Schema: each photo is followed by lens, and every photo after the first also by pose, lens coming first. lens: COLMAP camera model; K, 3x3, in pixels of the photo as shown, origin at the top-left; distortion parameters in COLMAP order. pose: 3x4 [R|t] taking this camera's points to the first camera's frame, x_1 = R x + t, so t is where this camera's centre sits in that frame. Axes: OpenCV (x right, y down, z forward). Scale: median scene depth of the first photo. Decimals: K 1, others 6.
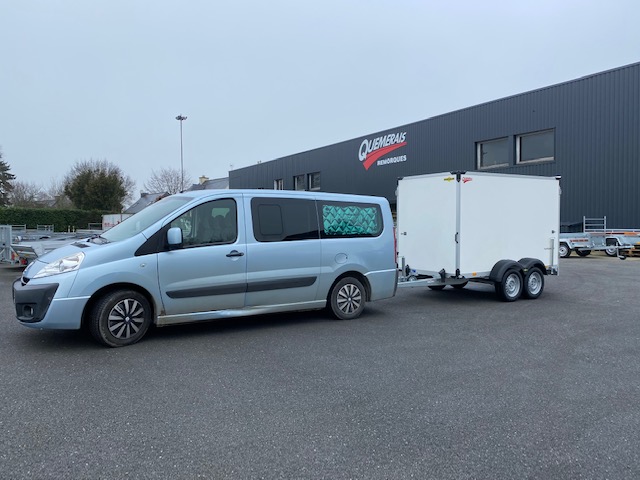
lens RADIAL K [[467.1, 0, 320.0], [0, 467.1, 240.0], [0, 0, 1]] dist [0.005702, -0.003584]
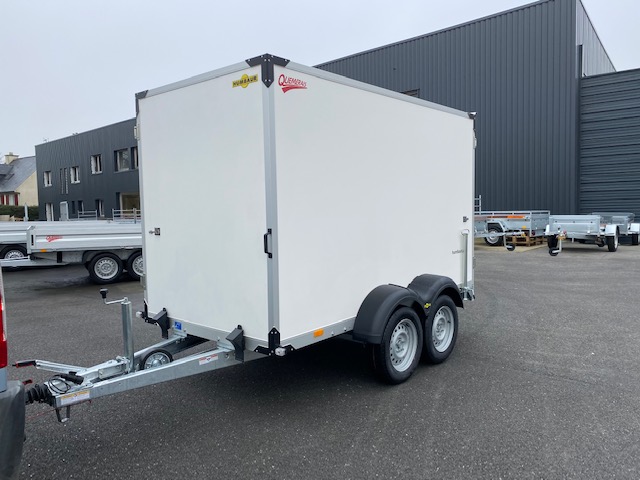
lens RADIAL K [[467.1, 0, 320.0], [0, 467.1, 240.0], [0, 0, 1]] dist [0.005702, -0.003584]
pose [[0.957525, -0.034653, 0.286262, 0.205626], [0.025688, 0.999057, 0.035013, -0.017542], [-0.287205, -0.026172, 0.957511, 0.580007]]
